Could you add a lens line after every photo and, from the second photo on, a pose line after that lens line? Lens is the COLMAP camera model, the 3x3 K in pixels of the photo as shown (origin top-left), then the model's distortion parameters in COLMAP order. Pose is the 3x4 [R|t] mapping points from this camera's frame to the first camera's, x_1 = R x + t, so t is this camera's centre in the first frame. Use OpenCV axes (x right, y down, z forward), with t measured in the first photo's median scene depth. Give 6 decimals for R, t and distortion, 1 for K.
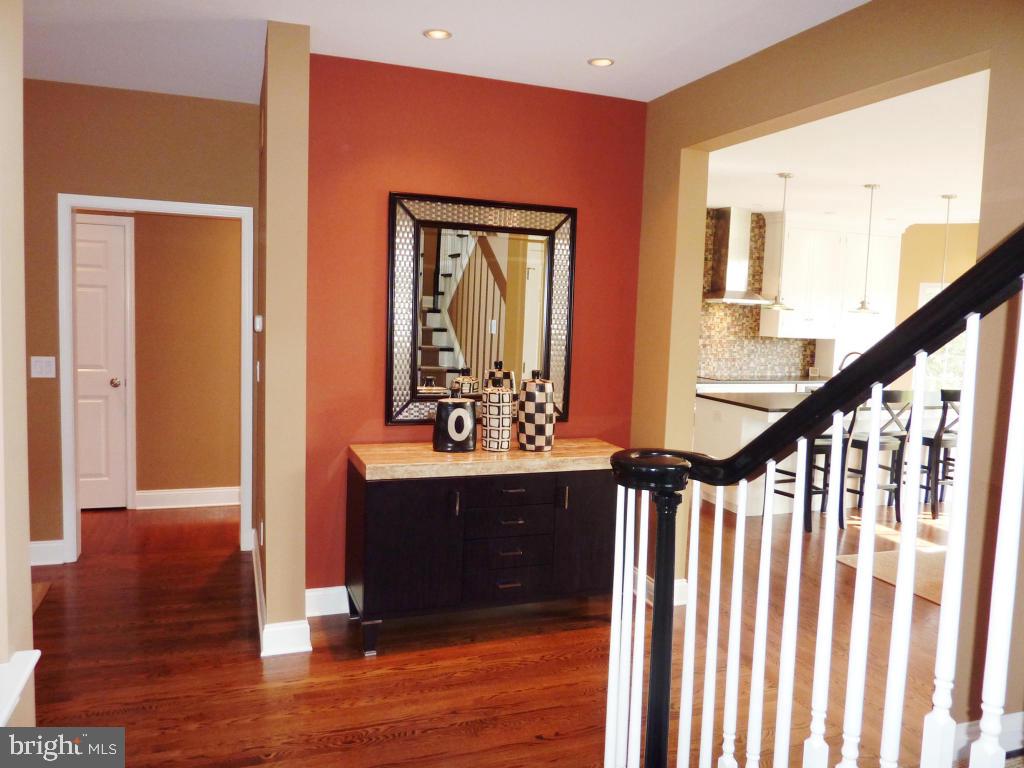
lens RADIAL K [[760.2, 0, 520.1], [0, 760.2, 377.6], [0, 0, 1]] dist [-0.015219, -0.031851]
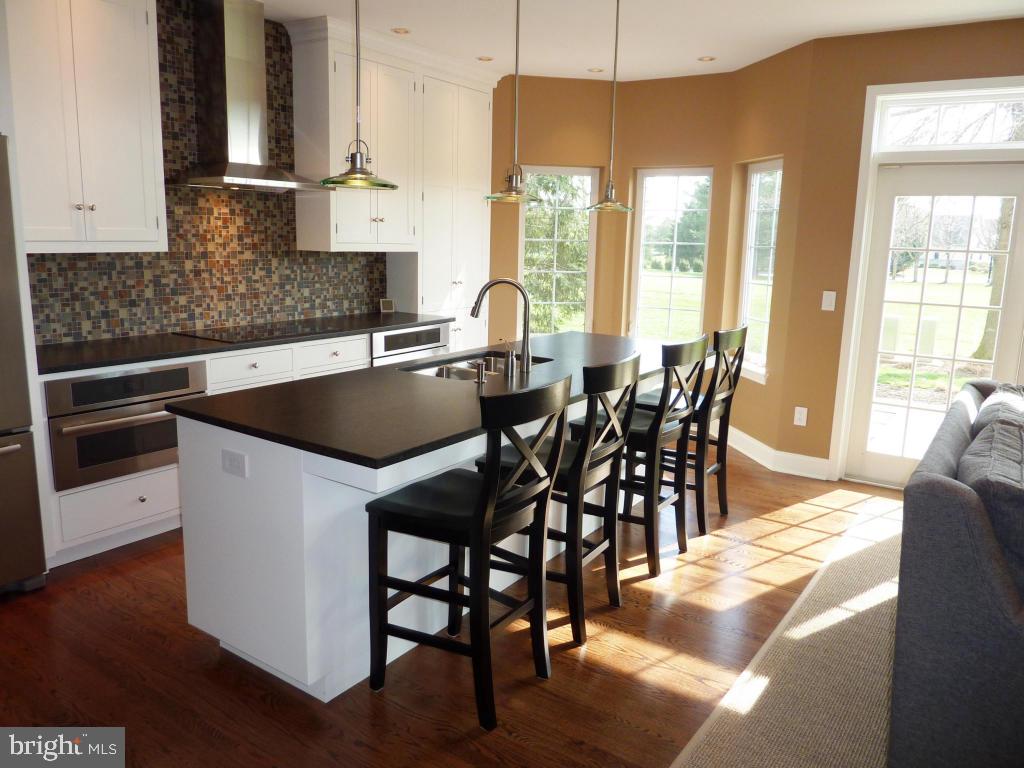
lens RADIAL K [[760.2, 0, 516.1], [0, 760.2, 379.2], [0, 0, 1]] dist [-0.015219, -0.031851]
pose [[0.818017, -0.122268, 0.562049, 0.119942], [0.056032, 0.989438, 0.133693, -0.026501], [-0.572458, -0.077870, 0.816228, 0.440936]]
